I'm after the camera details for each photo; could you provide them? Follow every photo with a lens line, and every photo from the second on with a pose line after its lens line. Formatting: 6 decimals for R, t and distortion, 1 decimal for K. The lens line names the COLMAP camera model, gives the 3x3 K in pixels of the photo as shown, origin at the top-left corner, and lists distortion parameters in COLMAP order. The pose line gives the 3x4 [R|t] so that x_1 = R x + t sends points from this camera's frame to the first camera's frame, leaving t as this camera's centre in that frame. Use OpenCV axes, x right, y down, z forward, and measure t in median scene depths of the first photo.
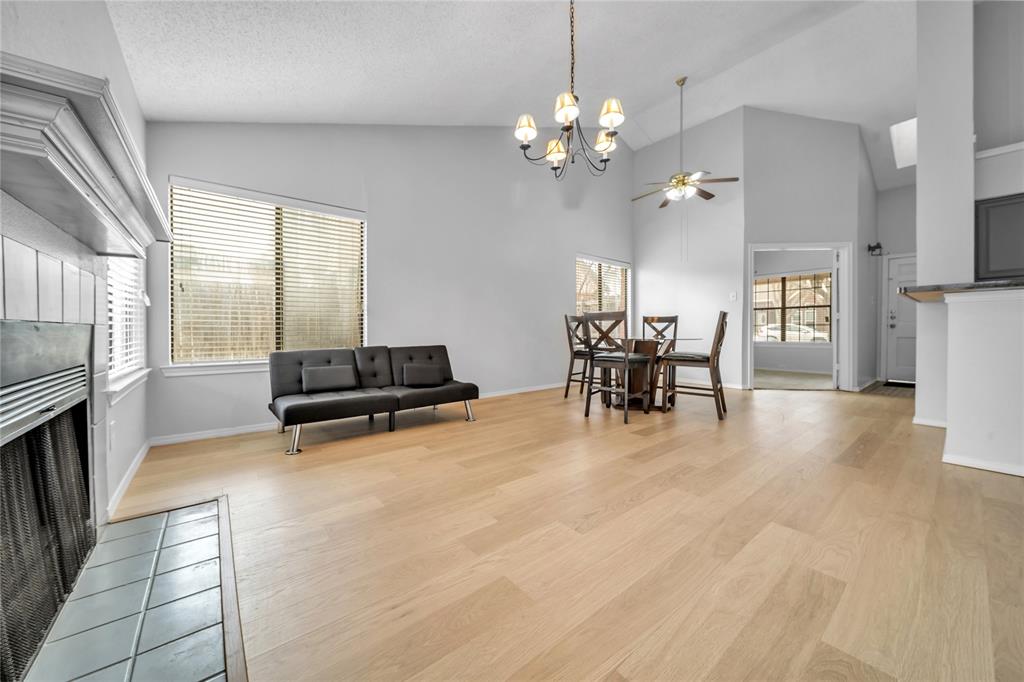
lens RADIAL K [[371.8, 0, 511.2], [0, 371.8, 332.1], [0, 0, 1]] dist [0.001634, 0.000010]
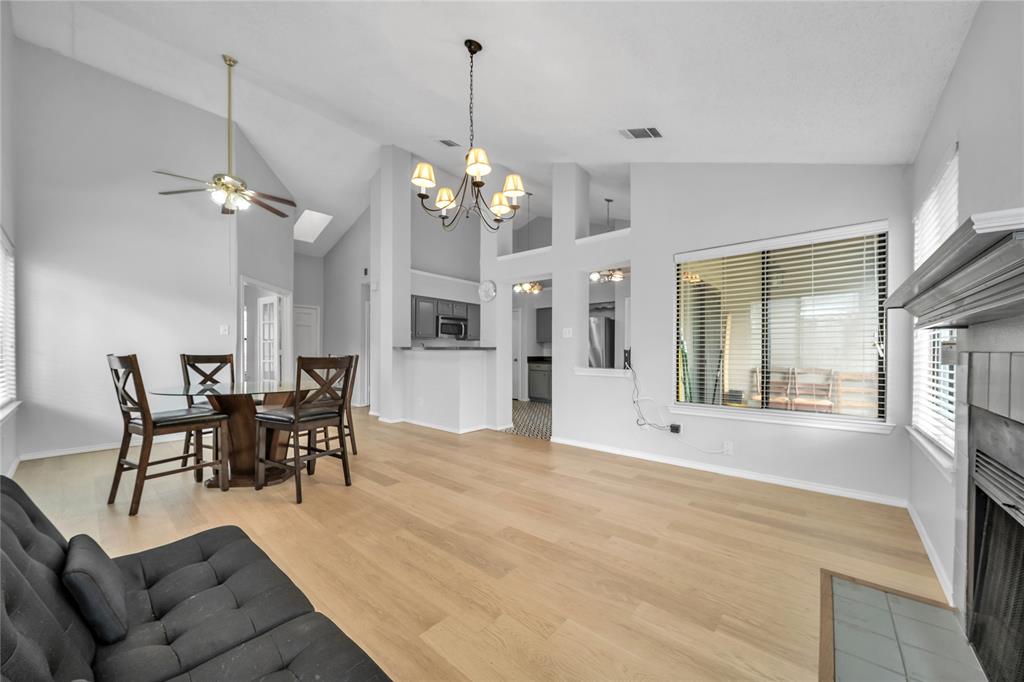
lens RADIAL K [[371.8, 0, 506.0], [0, 371.8, 357.9], [0, 0, 1]] dist [0.001634, 0.000010]
pose [[-0.174097, -0.016561, 0.984589, -0.825772], [0.002316, 0.999849, 0.017227, -0.094091], [-0.984726, 0.005280, -0.174032, 1.054045]]
